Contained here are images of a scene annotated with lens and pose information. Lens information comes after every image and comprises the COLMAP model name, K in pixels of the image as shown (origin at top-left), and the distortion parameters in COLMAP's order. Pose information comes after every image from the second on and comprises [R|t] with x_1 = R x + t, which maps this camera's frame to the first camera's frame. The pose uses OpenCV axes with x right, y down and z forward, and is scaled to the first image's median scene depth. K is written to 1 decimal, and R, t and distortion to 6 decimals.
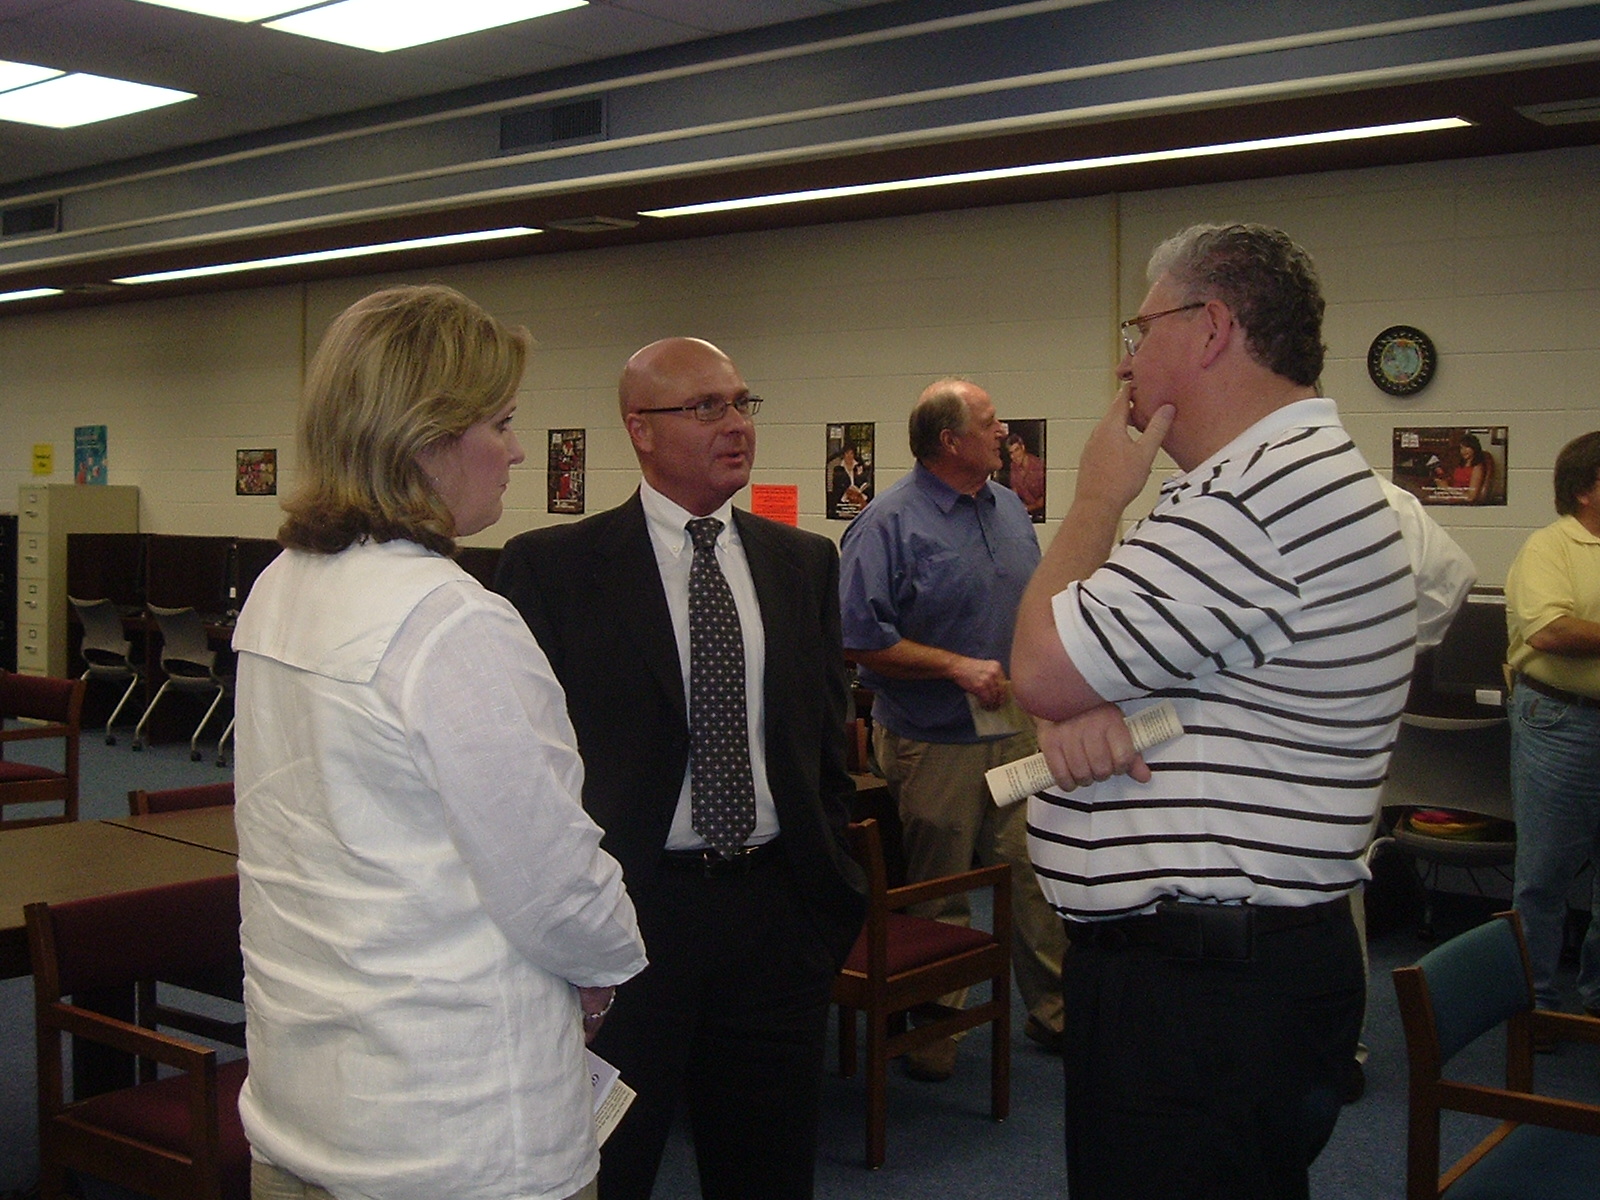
lens RADIAL K [[1944.2, 0, 800.0], [0, 1944.2, 600.0], [0, 0, 1]] dist [-0.002265, 1.362427]
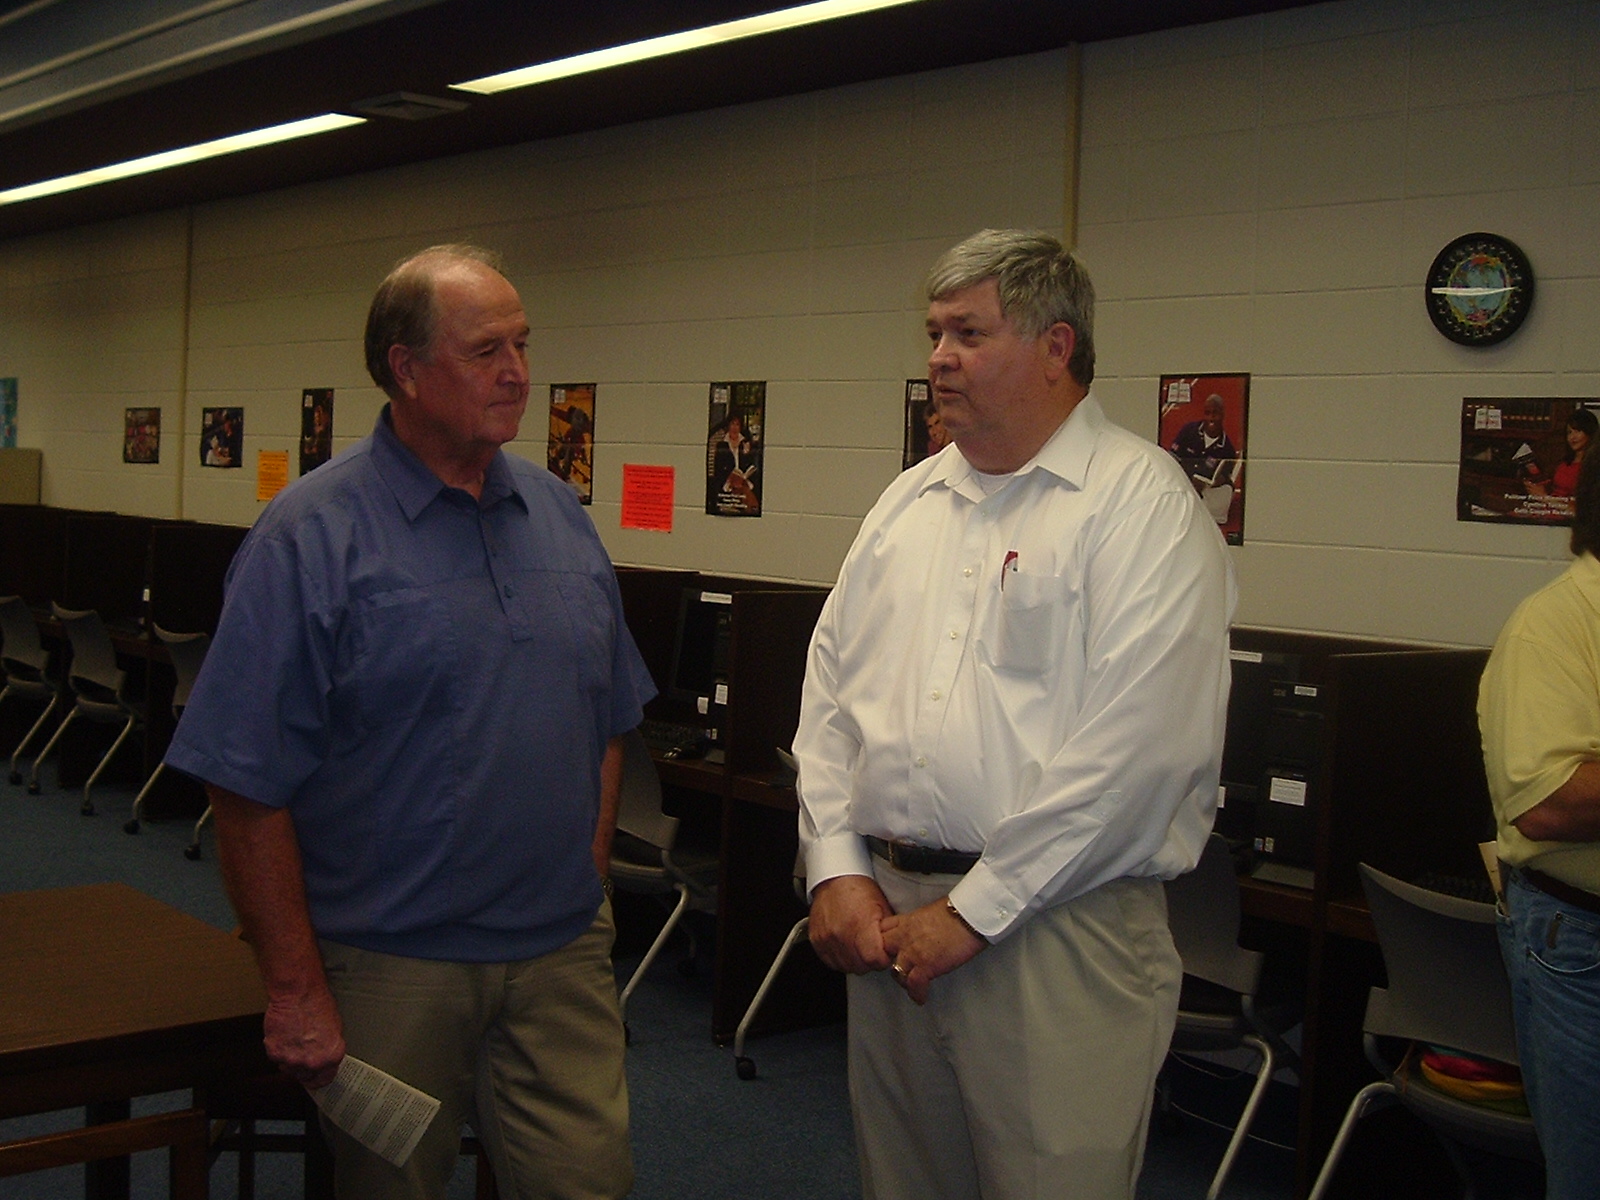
lens RADIAL K [[1881.6, 0, 800.0], [0, 1881.6, 600.0], [0, 0, 1]] dist [0.000786, 0.661801]
pose [[0.986307, 0.037077, -0.160700, 0.166205], [-0.035360, 0.999283, 0.013531, -0.020821], [0.161087, -0.007663, 0.986910, 0.318997]]
